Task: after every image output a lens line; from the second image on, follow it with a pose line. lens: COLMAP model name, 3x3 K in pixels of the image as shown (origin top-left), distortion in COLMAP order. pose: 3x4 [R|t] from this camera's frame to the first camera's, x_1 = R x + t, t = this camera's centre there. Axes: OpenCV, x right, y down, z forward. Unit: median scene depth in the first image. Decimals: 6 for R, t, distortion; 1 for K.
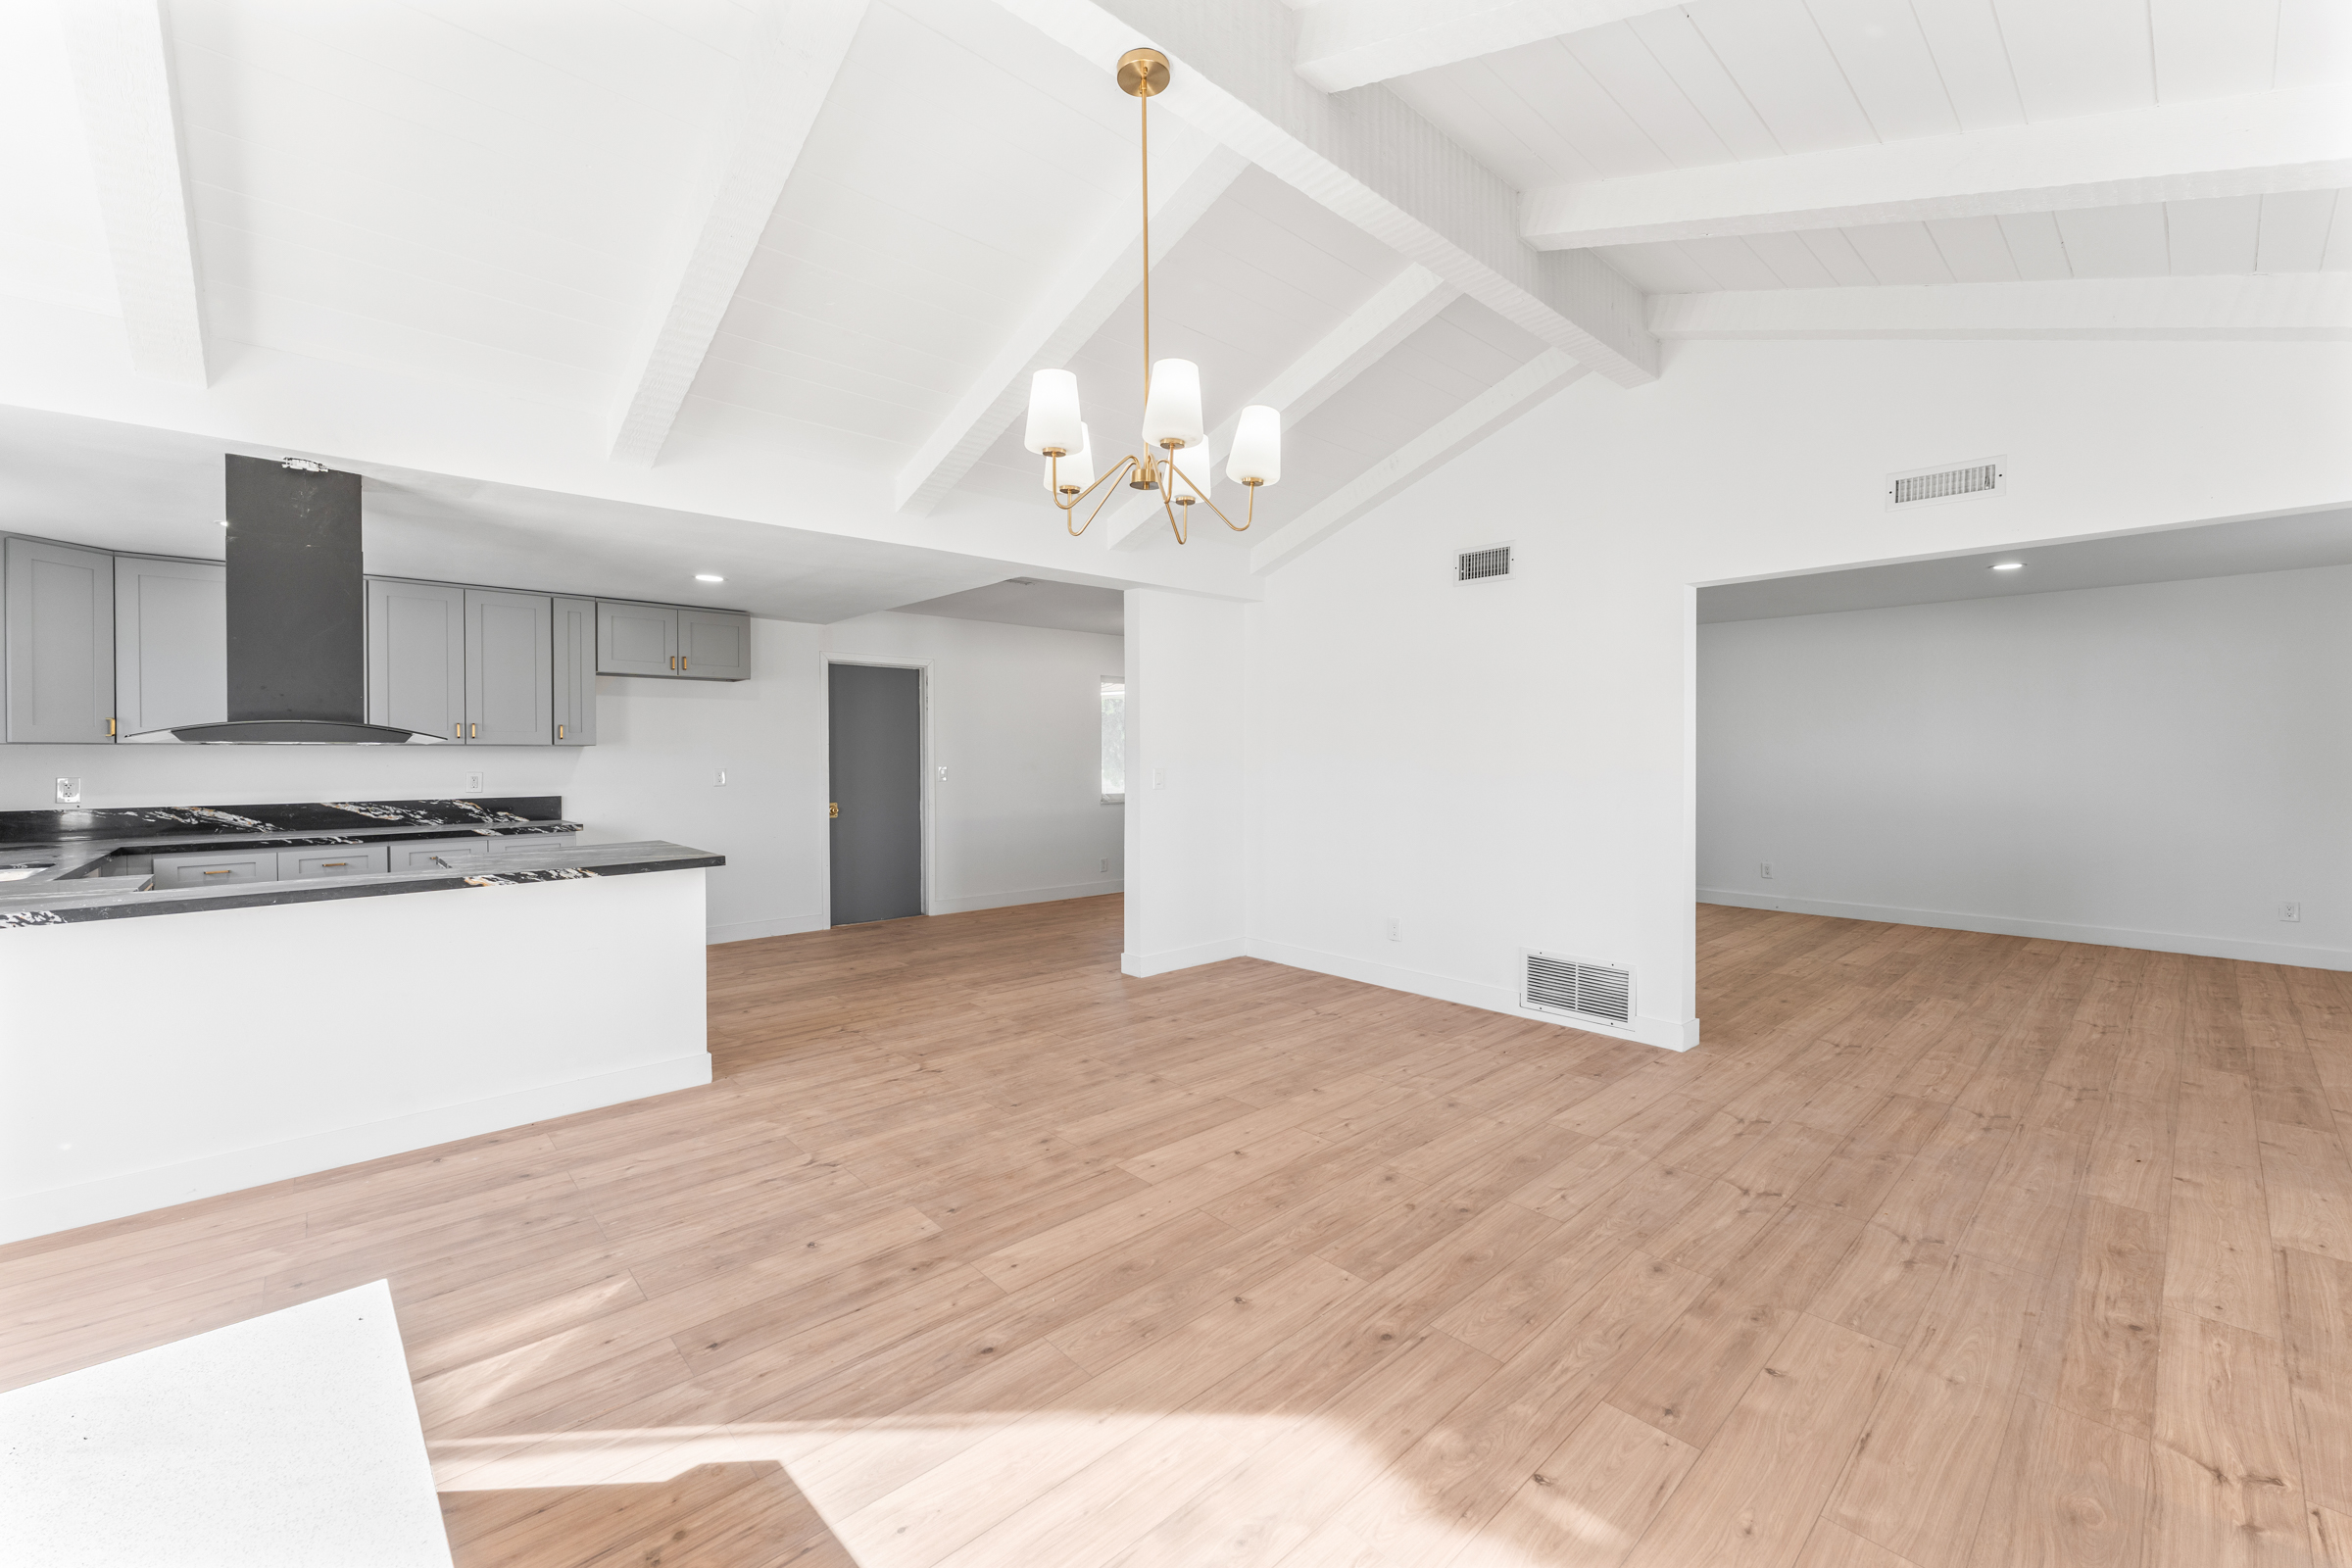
lens RADIAL K [[954.9, 0, 1168.6], [0, 954.9, 771.1], [0, 0, 1]] dist [0.000053, 0.000193]
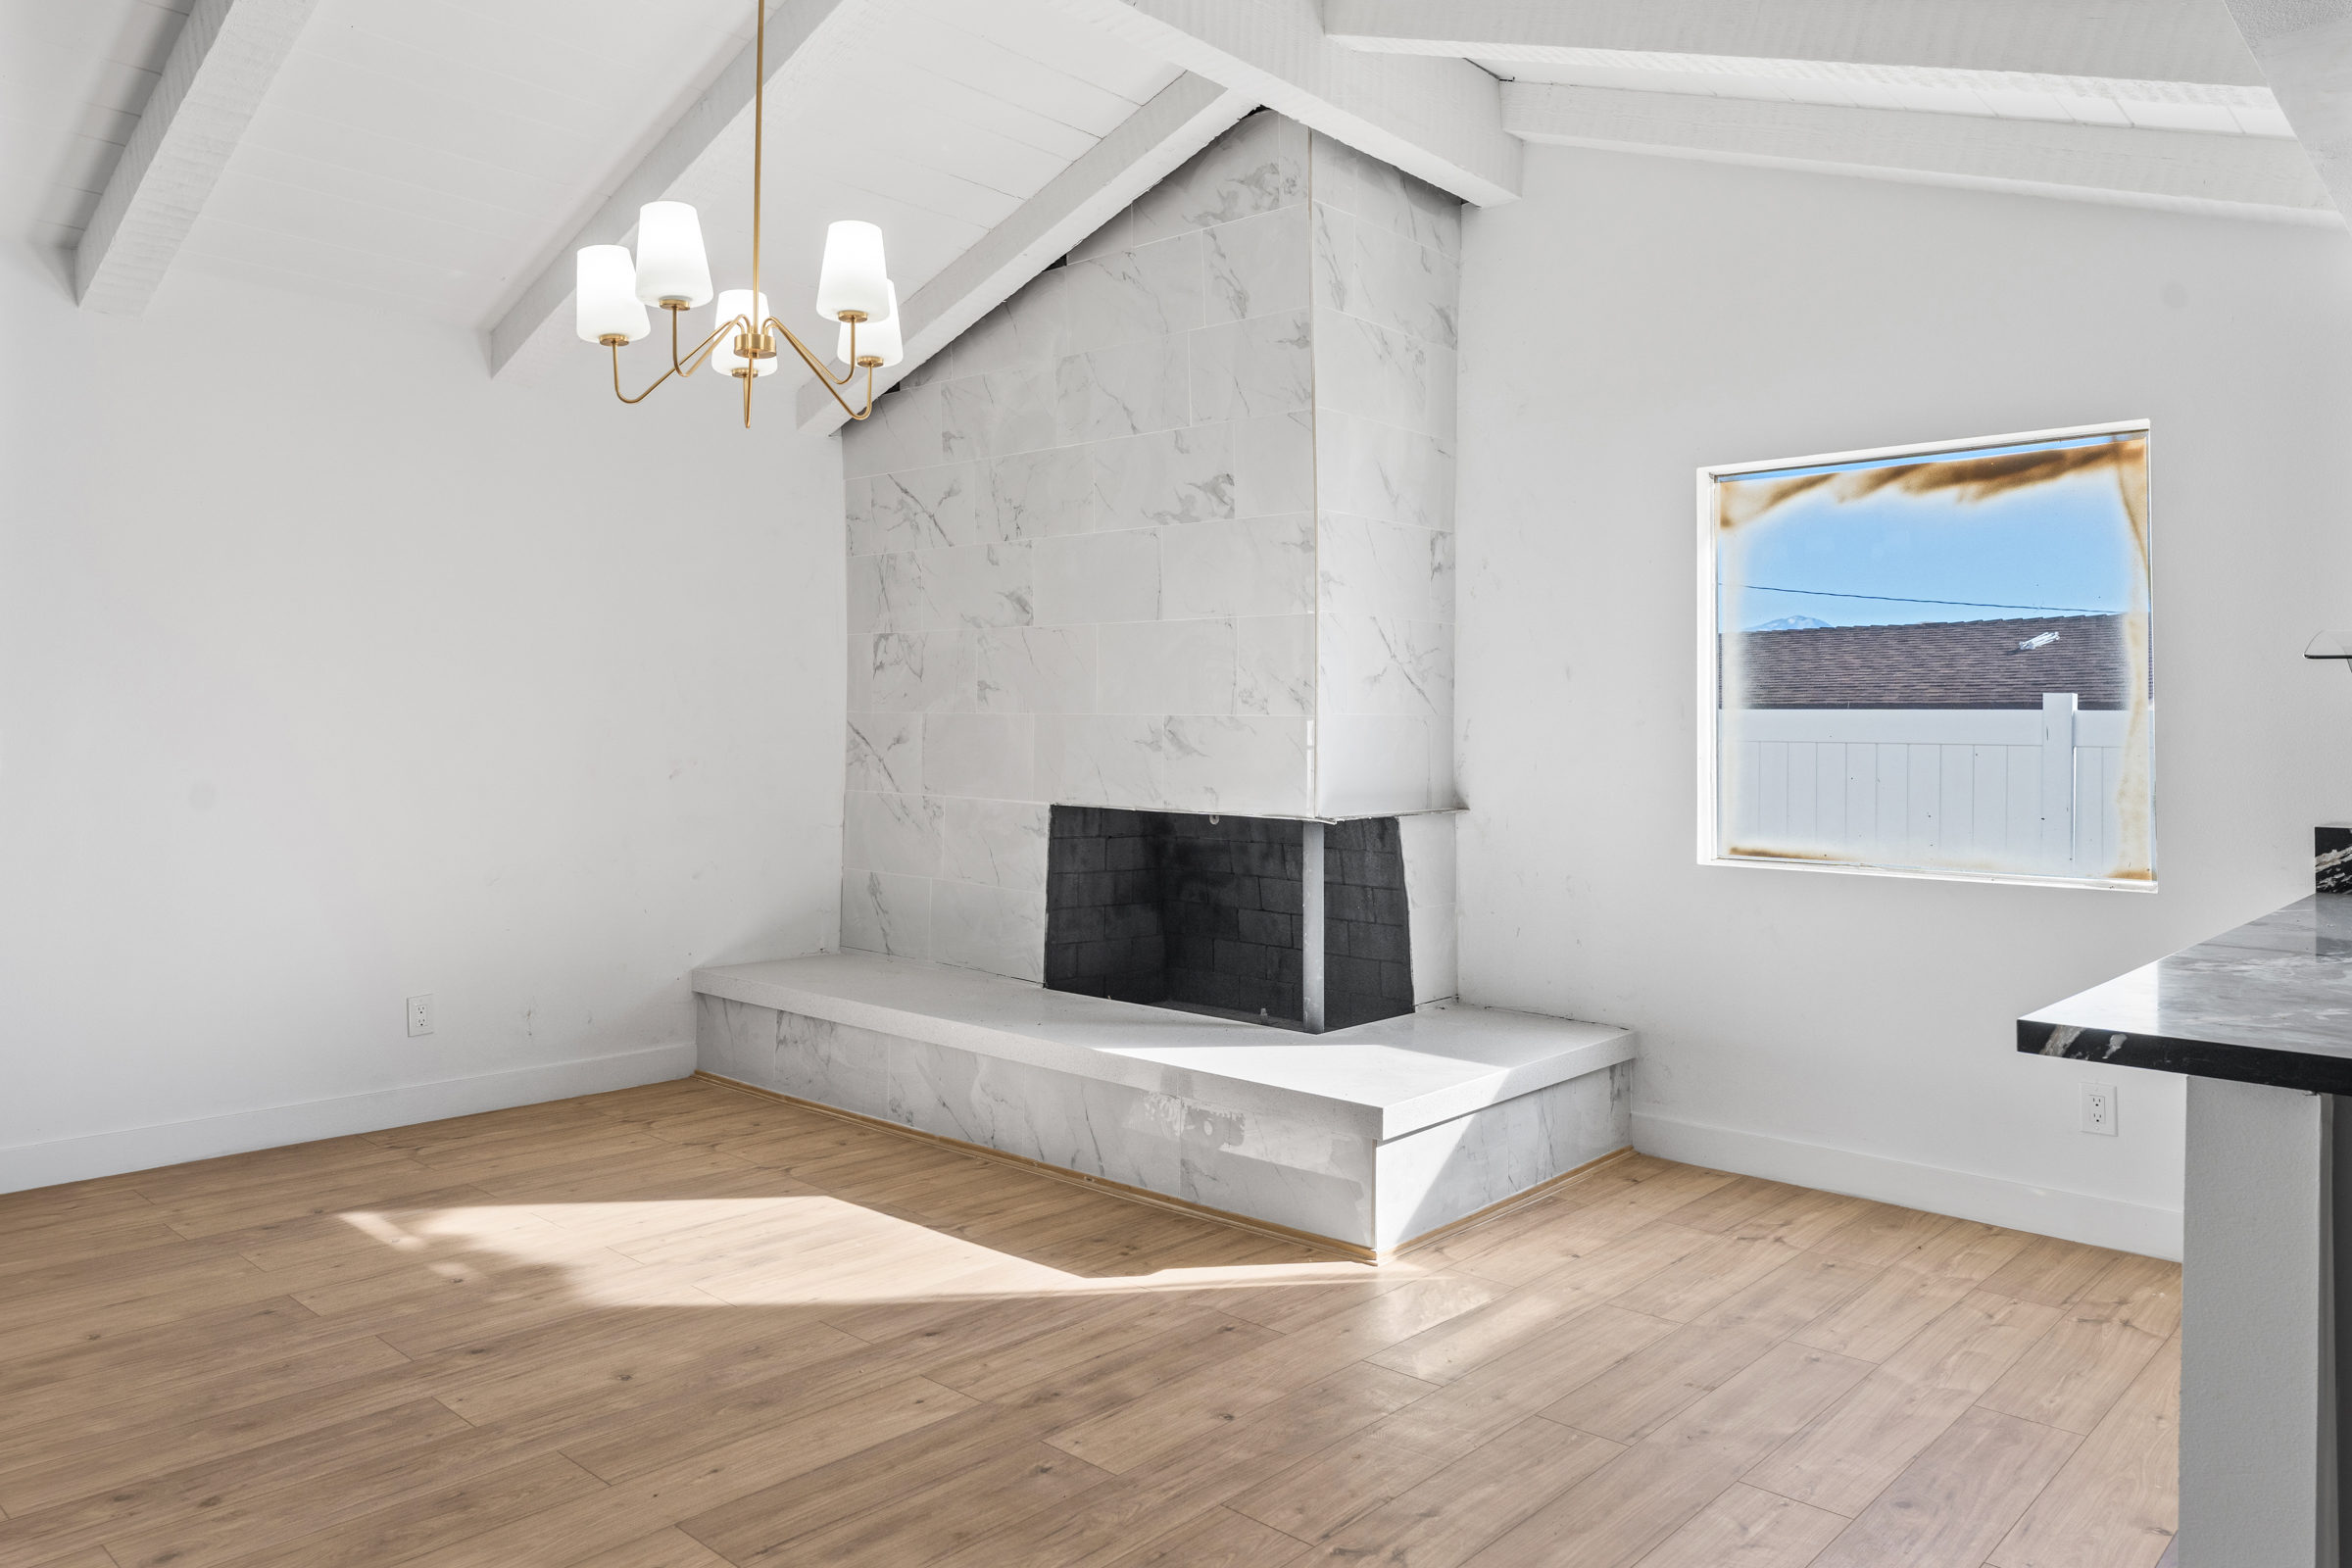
lens RADIAL K [[1591.2, 0, 1173.4], [0, 1591.2, 696.0], [0, 0, 1]] dist [-0.008325, 0.006112]
pose [[-0.995471, -0.008793, -0.094653, -0.195420], [-0.008701, 0.999961, -0.001391, -0.011324], [0.094662, -0.000561, -0.995509, 1.844574]]
